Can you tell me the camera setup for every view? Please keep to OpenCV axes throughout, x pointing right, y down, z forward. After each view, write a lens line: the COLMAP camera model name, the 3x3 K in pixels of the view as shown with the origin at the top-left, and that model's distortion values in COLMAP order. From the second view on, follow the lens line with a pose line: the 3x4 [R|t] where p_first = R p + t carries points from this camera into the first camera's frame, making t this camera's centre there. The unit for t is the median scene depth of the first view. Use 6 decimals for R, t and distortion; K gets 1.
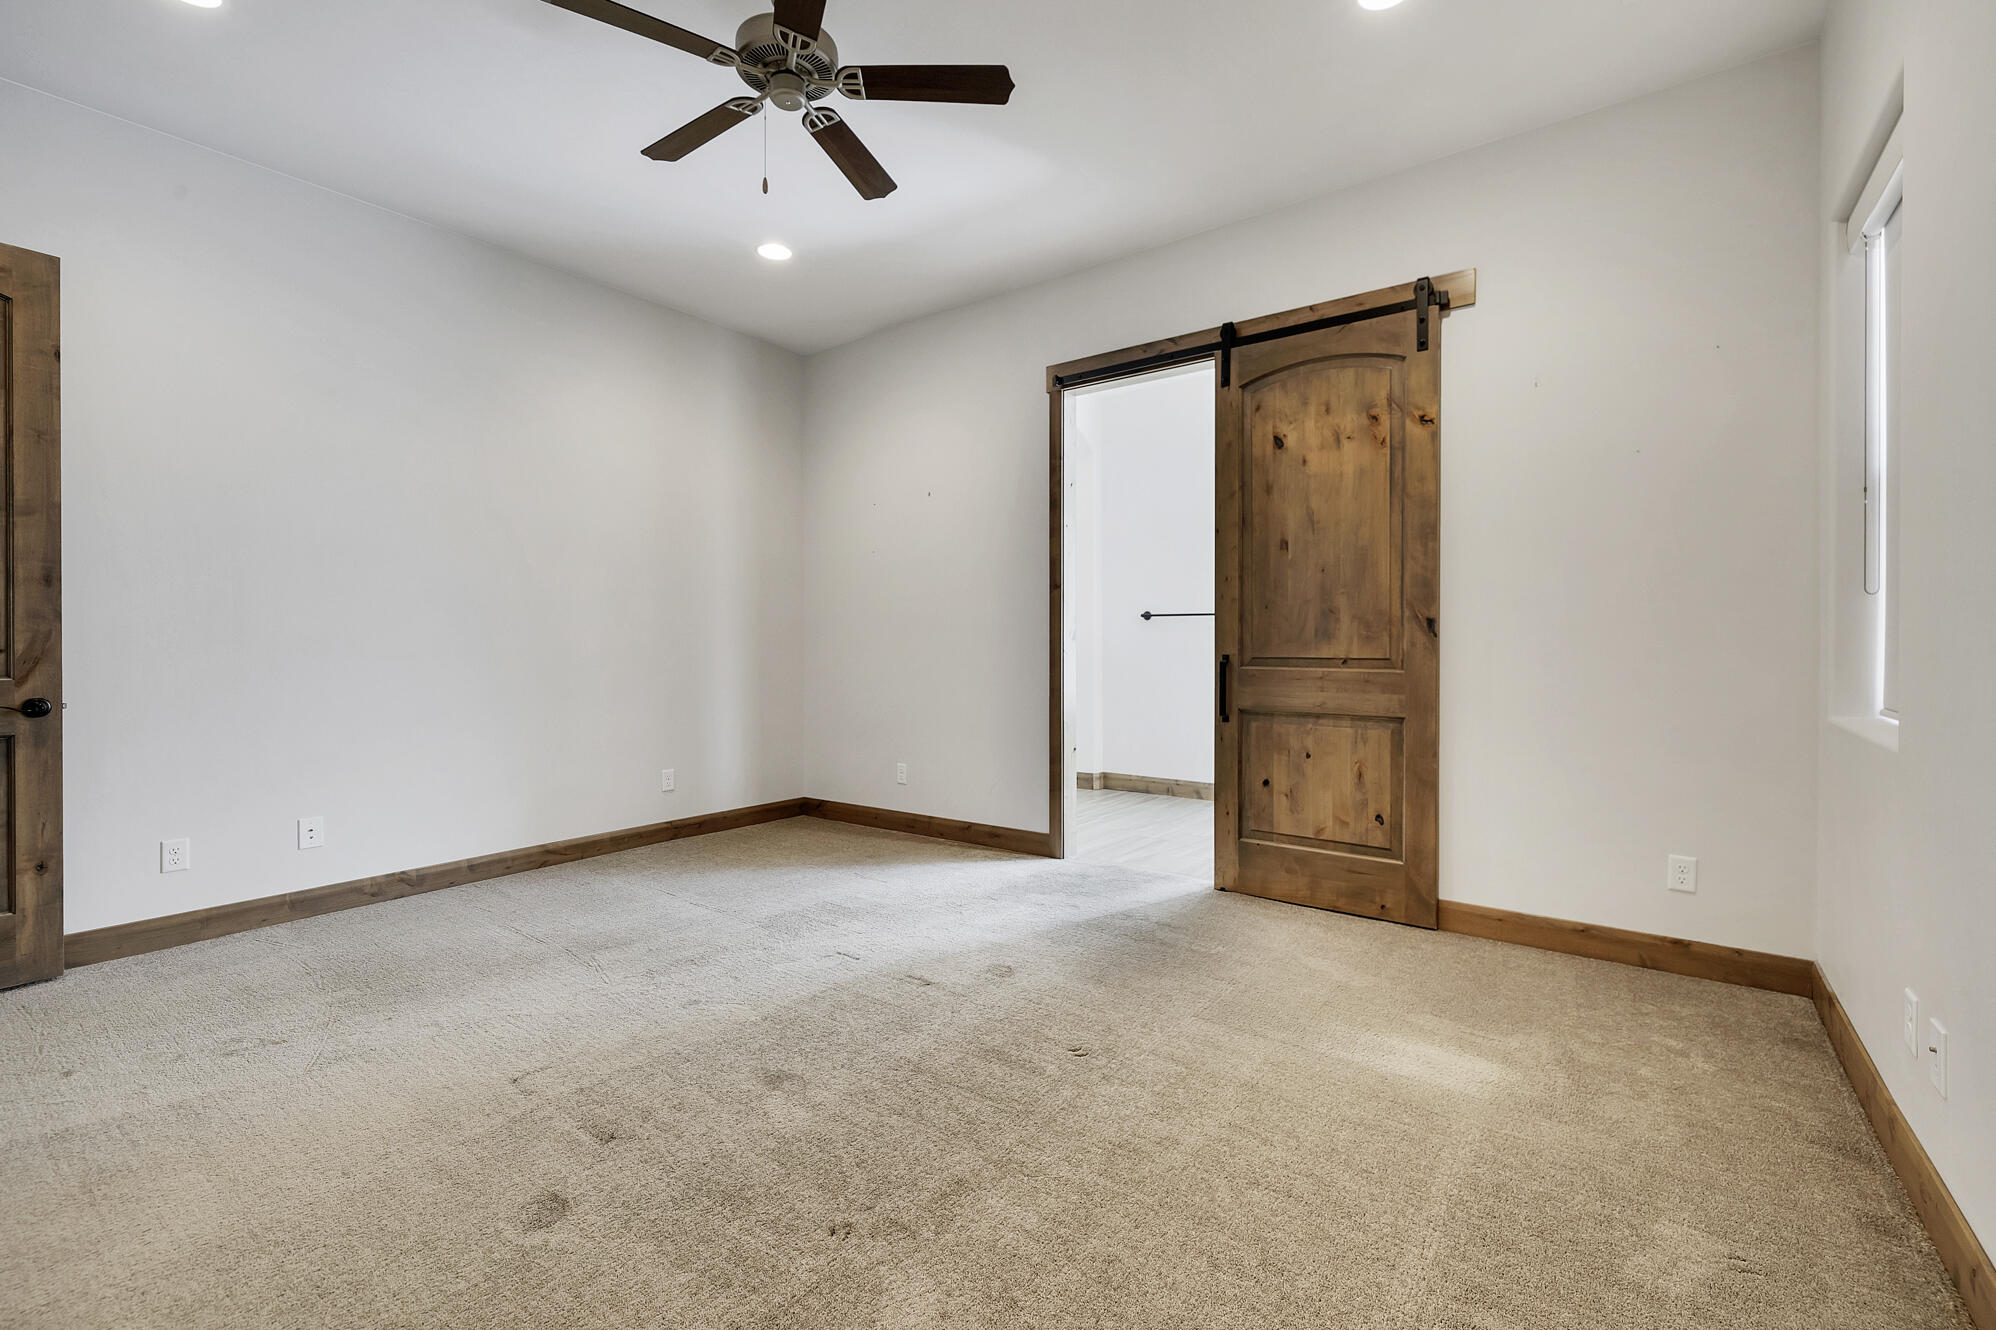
lens RADIAL K [[859.3, 0, 998.8], [0, 859.3, 645.2], [0, 0, 1]] dist [0.001700, -0.000809]
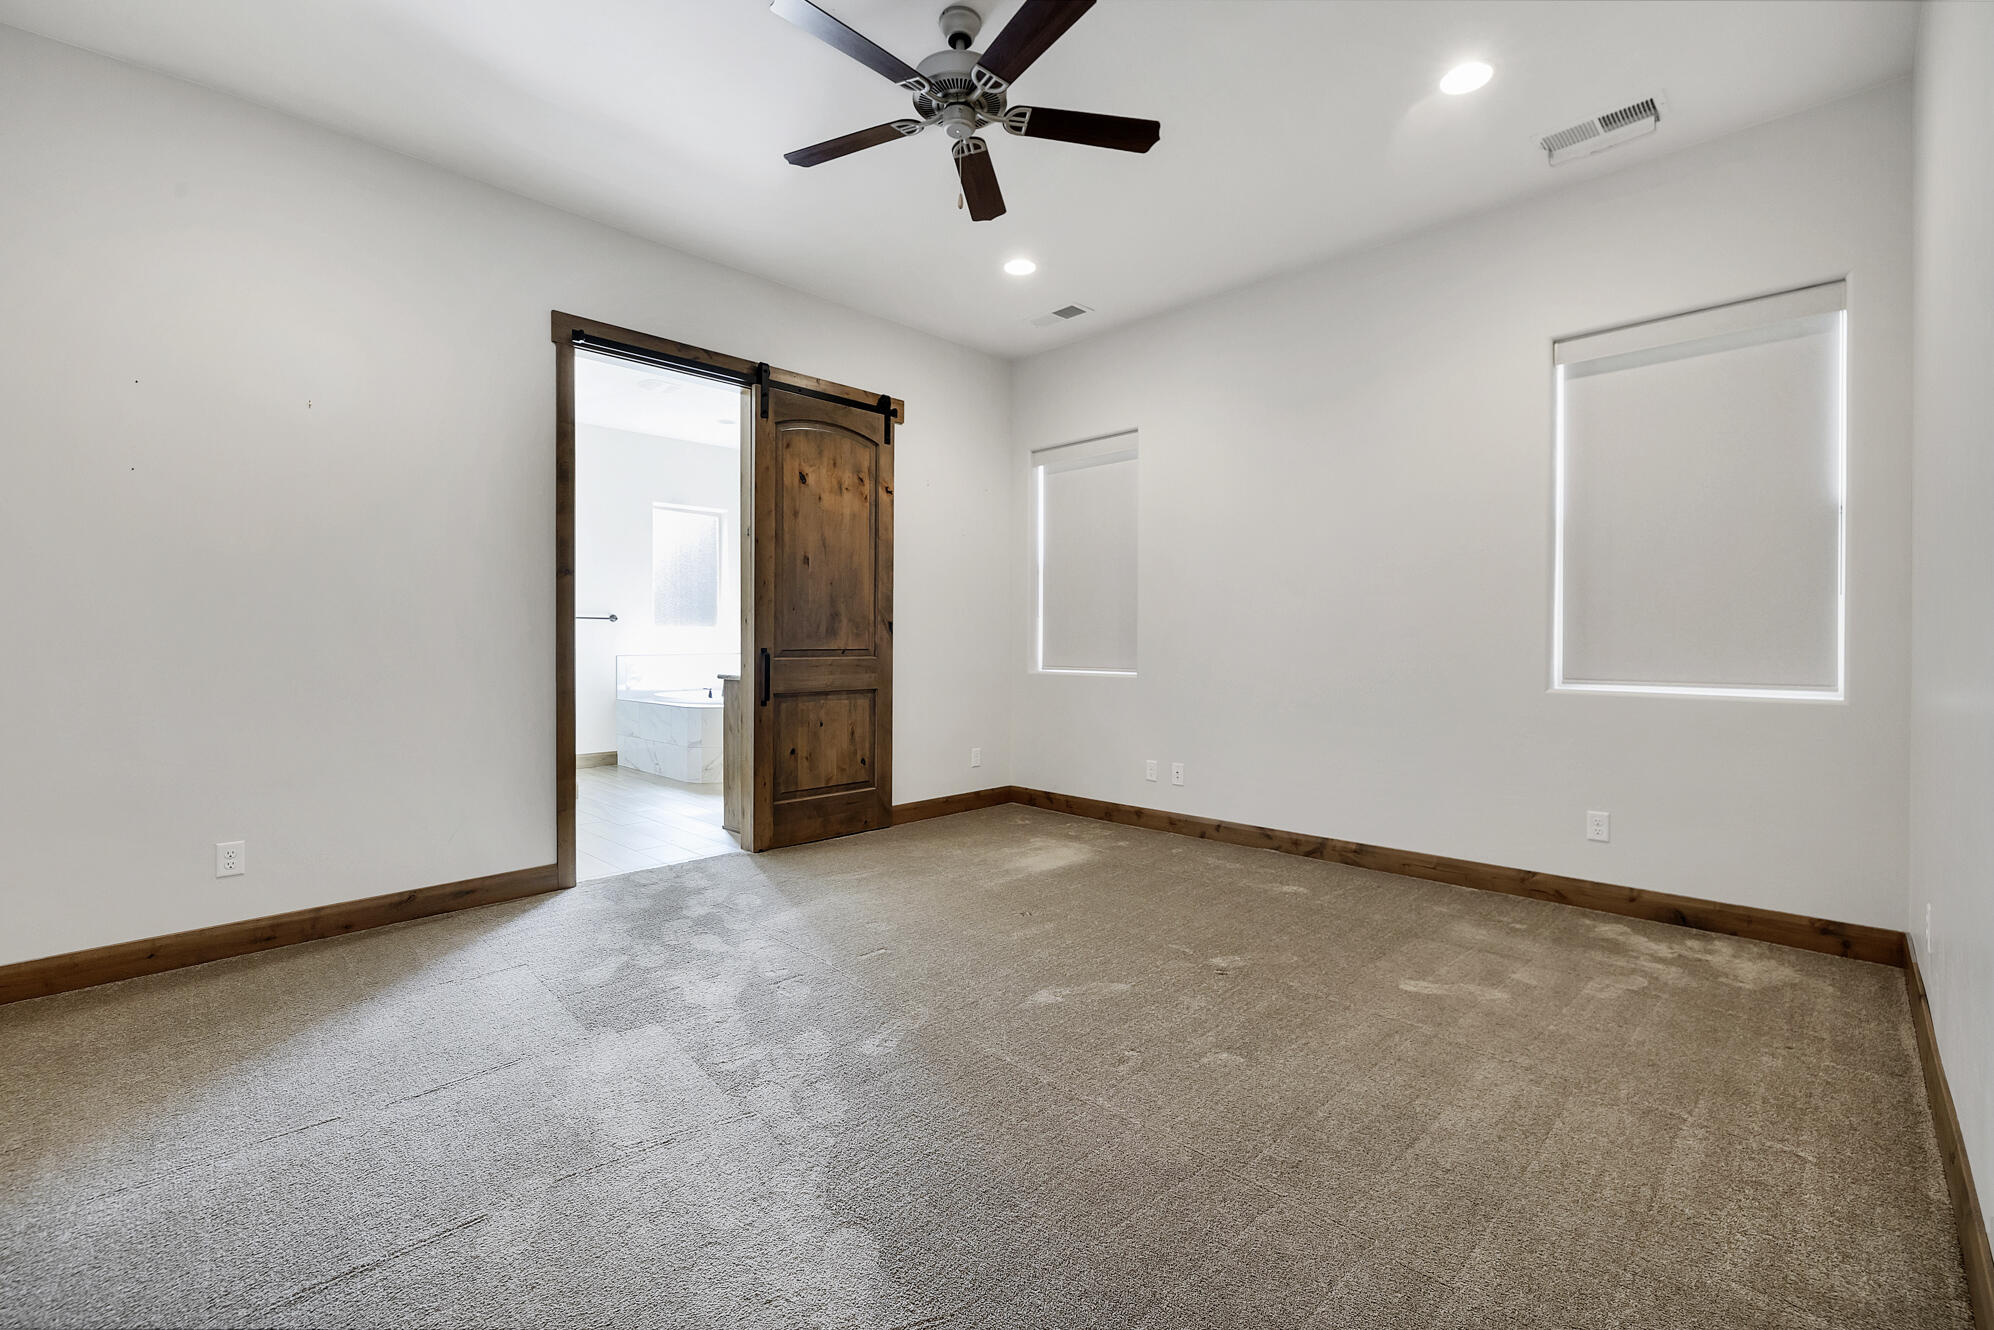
lens RADIAL K [[858.4, 0, 997.8], [0, 858.4, 645.2], [0, 0, 1]] dist [0.001700, -0.000809]
pose [[0.129210, -0.005559, 0.991602, -0.911573], [0.003673, 0.999980, 0.005127, 0.002417], [-0.991610, 0.002979, 0.129228, 0.574714]]
